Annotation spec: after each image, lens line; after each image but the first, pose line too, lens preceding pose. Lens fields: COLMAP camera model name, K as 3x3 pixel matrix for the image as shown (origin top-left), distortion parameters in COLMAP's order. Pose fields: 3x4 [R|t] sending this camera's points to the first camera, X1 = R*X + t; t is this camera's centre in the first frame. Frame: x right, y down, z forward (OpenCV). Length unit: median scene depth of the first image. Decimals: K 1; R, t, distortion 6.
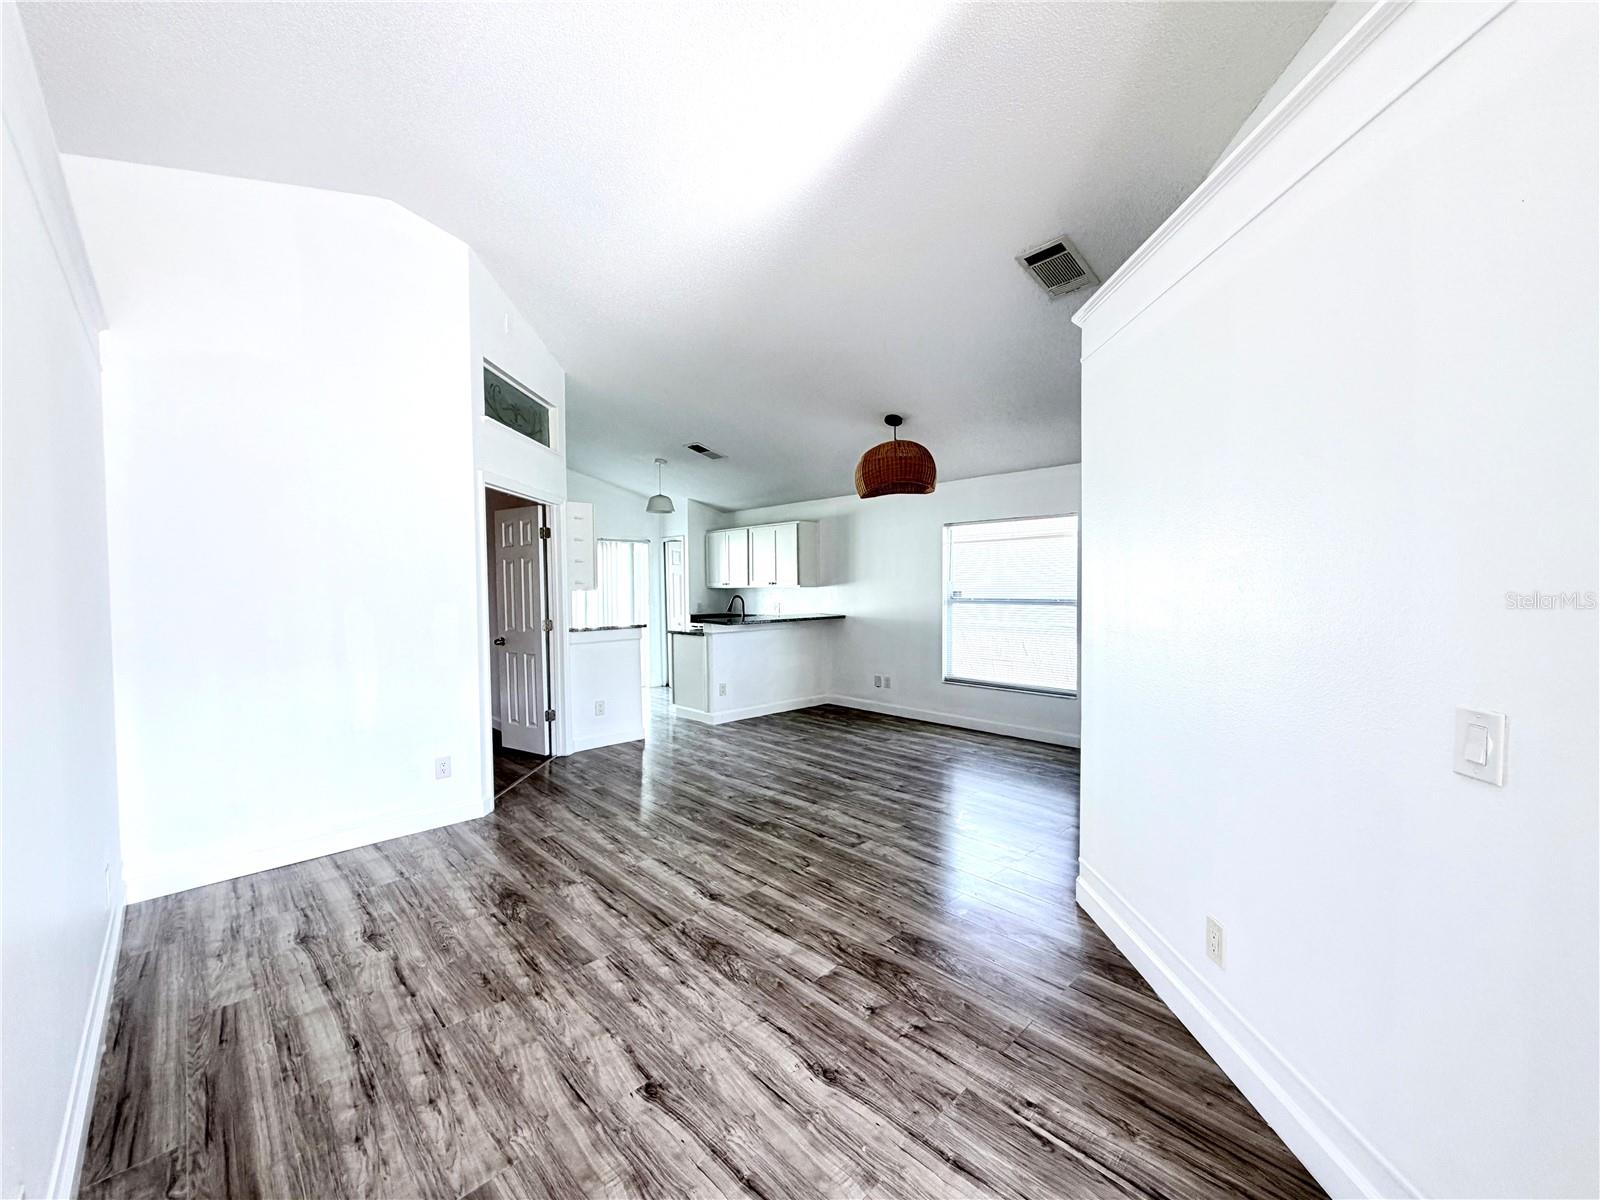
lens RADIAL K [[626.7, 0, 805.1], [0, 626.7, 599.6], [0, 0, 1]] dist [-0.001901, 0.000465]
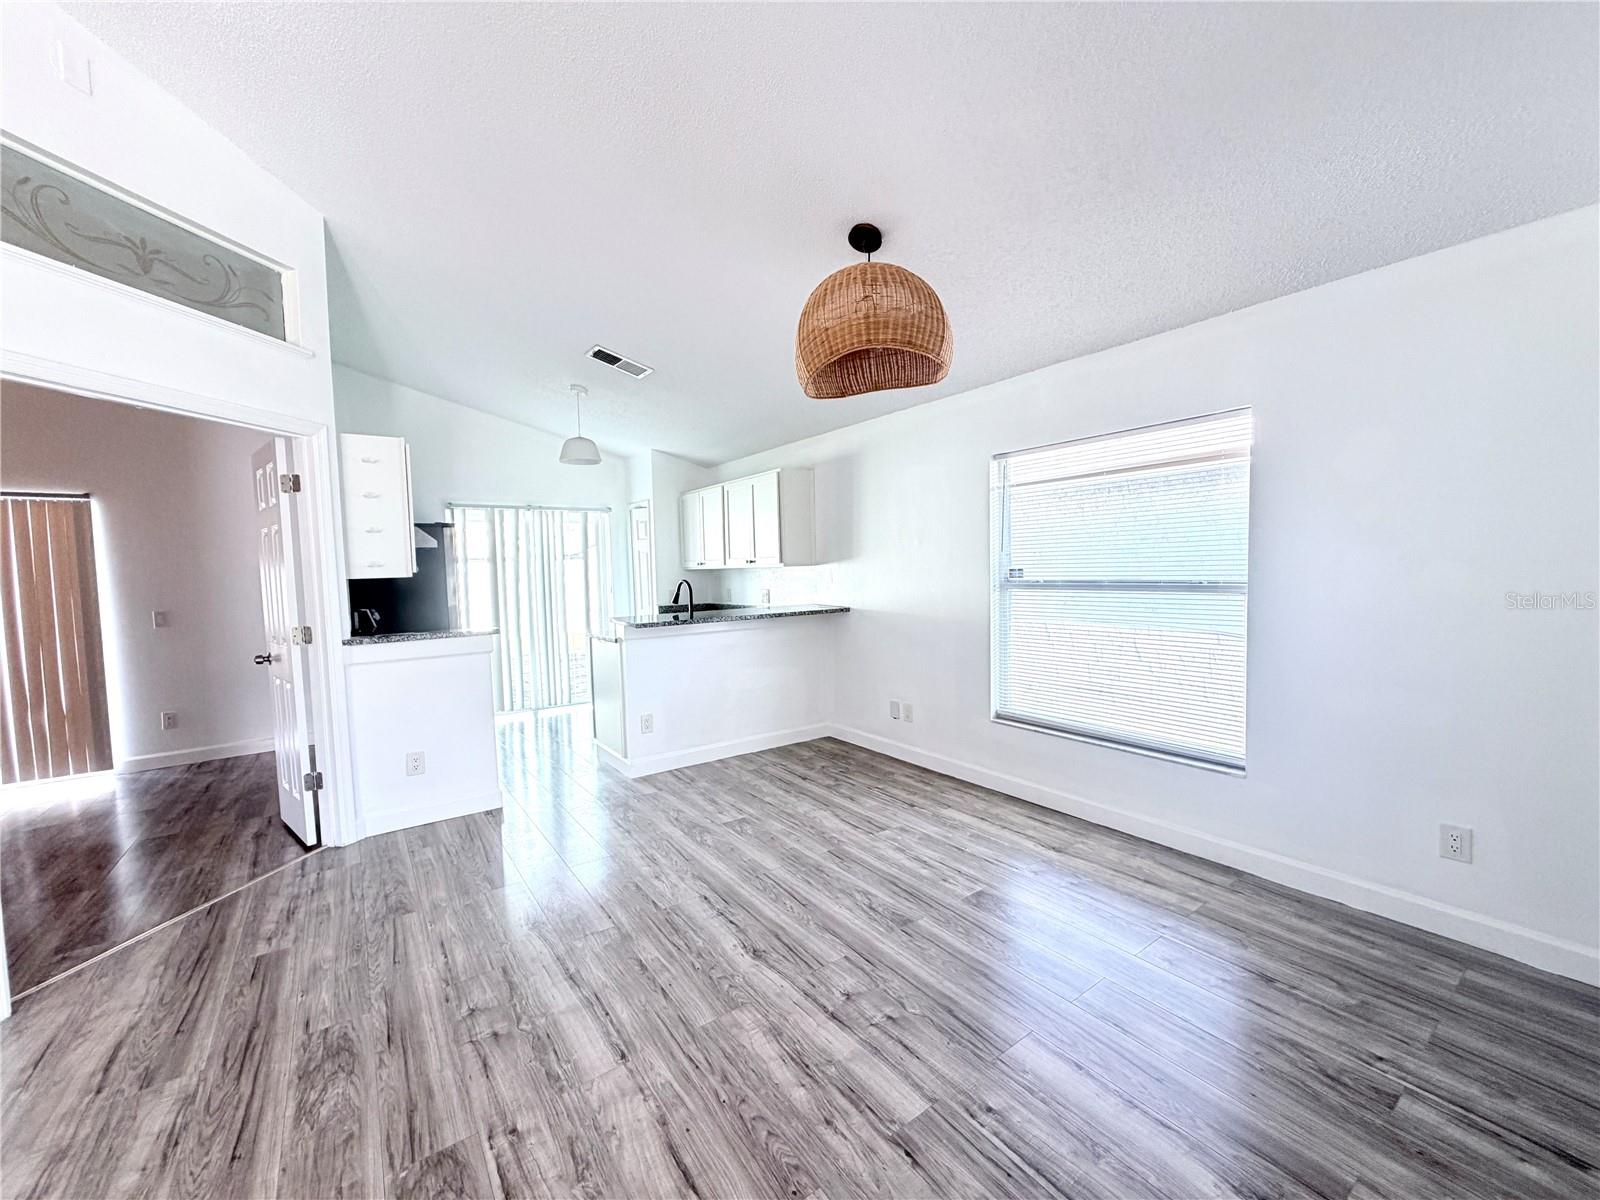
lens RADIAL K [[626.7, 0, 805.5], [0, 626.7, 599.2], [0, 0, 1]] dist [-0.001901, 0.000465]
pose [[0.988659, -0.008134, -0.149955, 0.175181], [0.012863, 0.999449, 0.030593, -0.007104], [0.149624, -0.032175, 0.988219, 0.498976]]
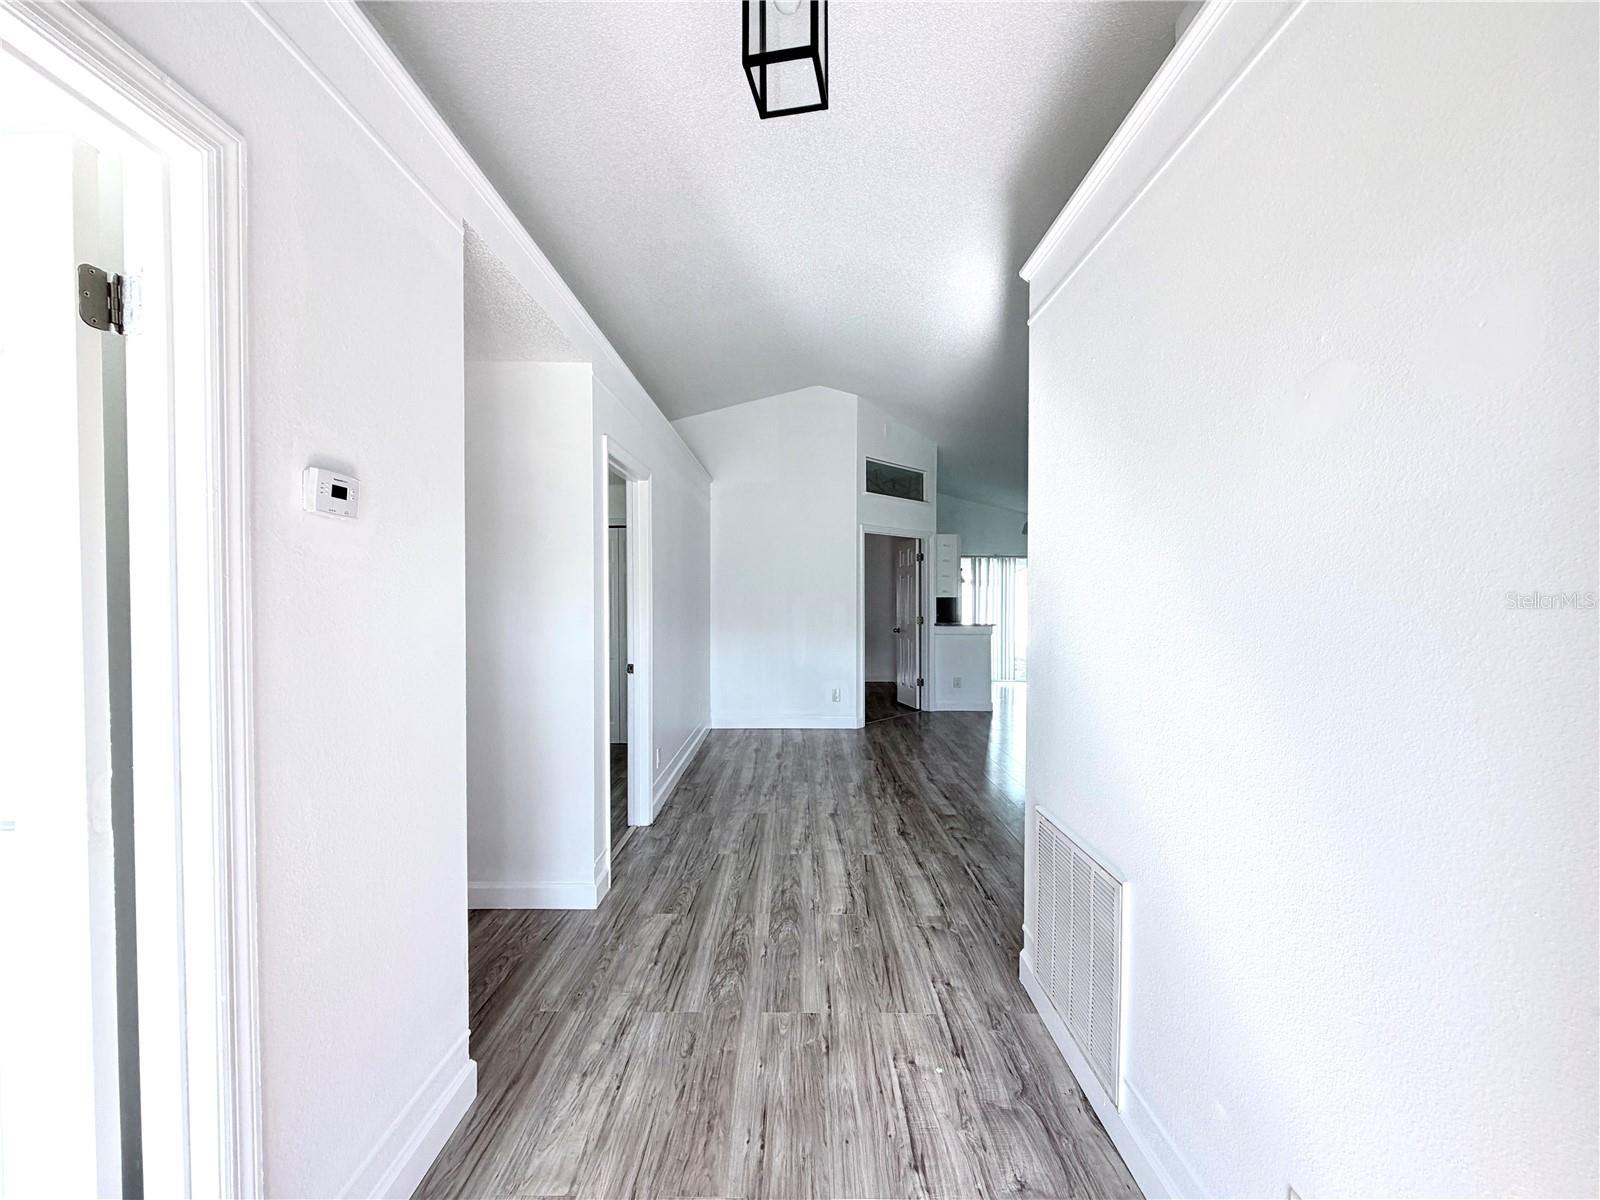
lens RADIAL K [[626.7, 0, 833.8], [0, 626.7, 606.9], [0, 0, 1]] dist [-0.001901, 0.000465]
pose [[0.749961, 0.028403, -0.660872, 0.387126], [-0.032786, 0.999446, 0.005748, 0.006646], [0.660670, 0.017357, 0.750476, -0.223706]]
